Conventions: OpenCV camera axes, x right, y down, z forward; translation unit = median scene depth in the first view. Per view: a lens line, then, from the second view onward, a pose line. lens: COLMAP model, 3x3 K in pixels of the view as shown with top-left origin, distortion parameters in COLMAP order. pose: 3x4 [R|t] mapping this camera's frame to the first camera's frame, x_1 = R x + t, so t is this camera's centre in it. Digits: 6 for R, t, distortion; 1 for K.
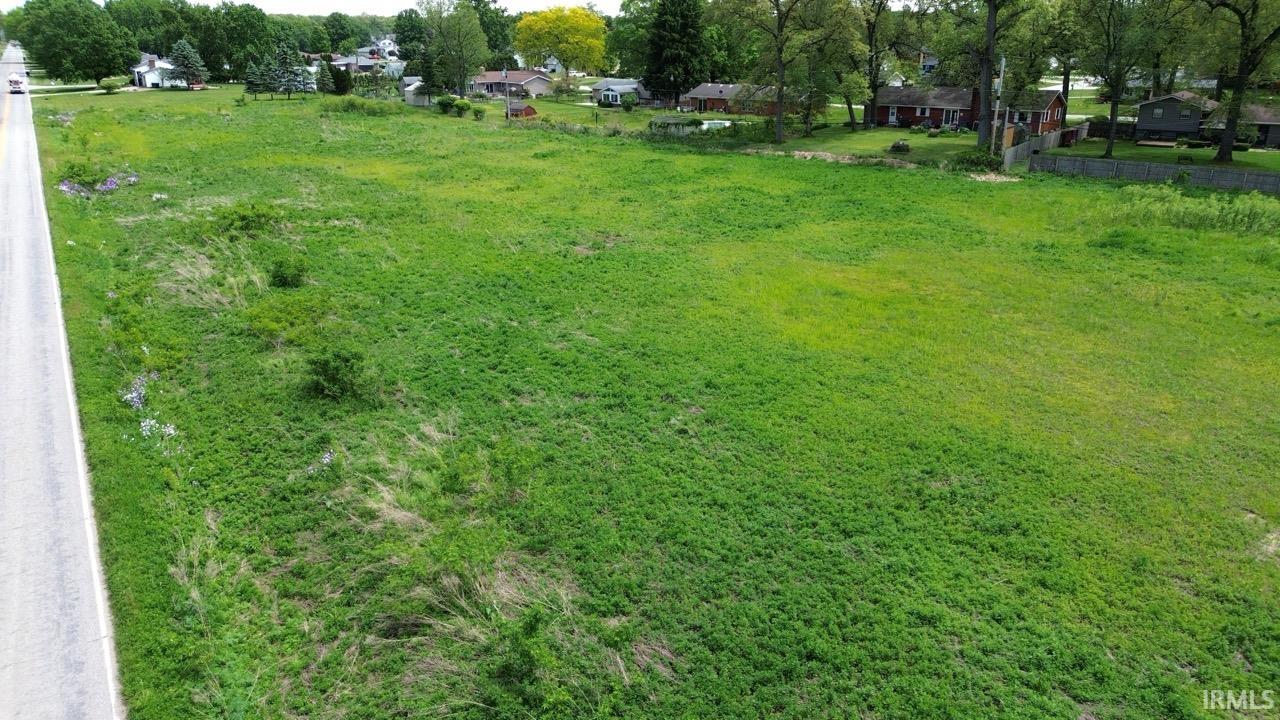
lens RADIAL K [[897.4, 0, 640.0], [0, 897.4, 360.0], [0, 0, 1]] dist [0.065470, -0.062796]
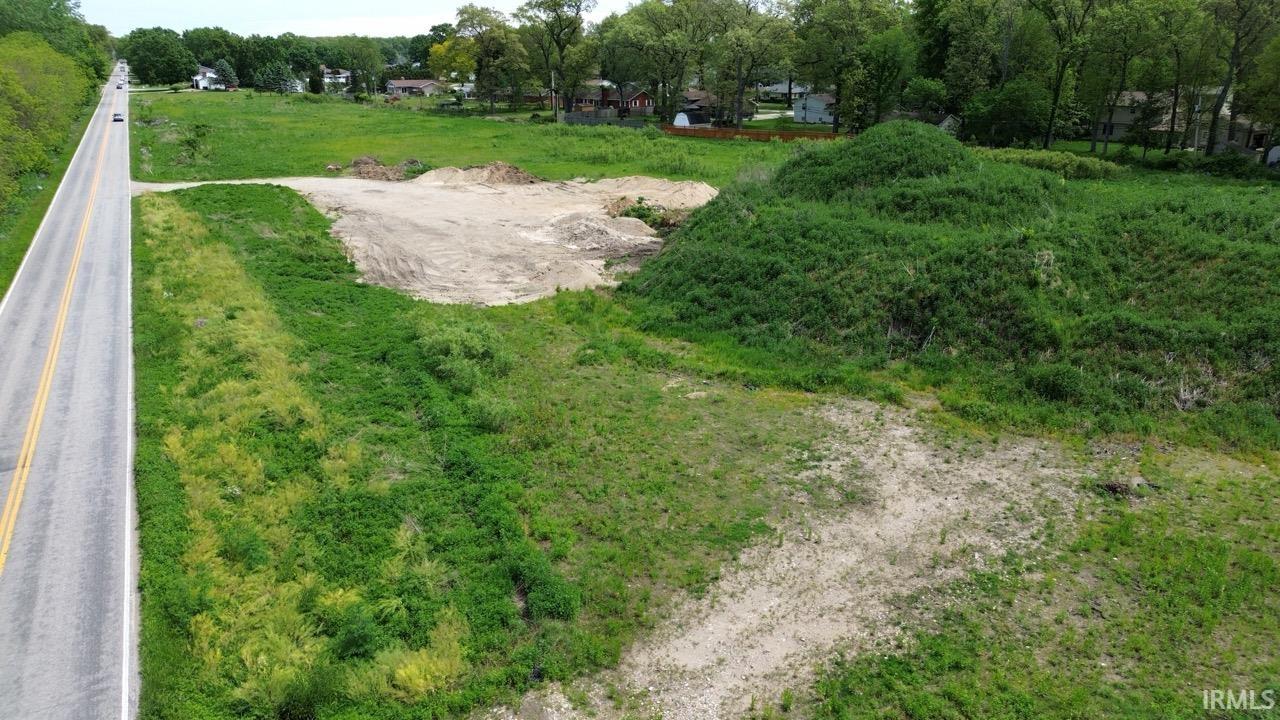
lens RADIAL K [[897.4, 0, 640.0], [0, 897.4, 360.0], [0, 0, 1]] dist [0.065470, -0.062796]
pose [[0.996749, 0.026970, -0.075916, 0.347063], [-0.028323, 0.999458, -0.016803, 0.172499], [0.075421, 0.018898, 0.996973, -0.499749]]
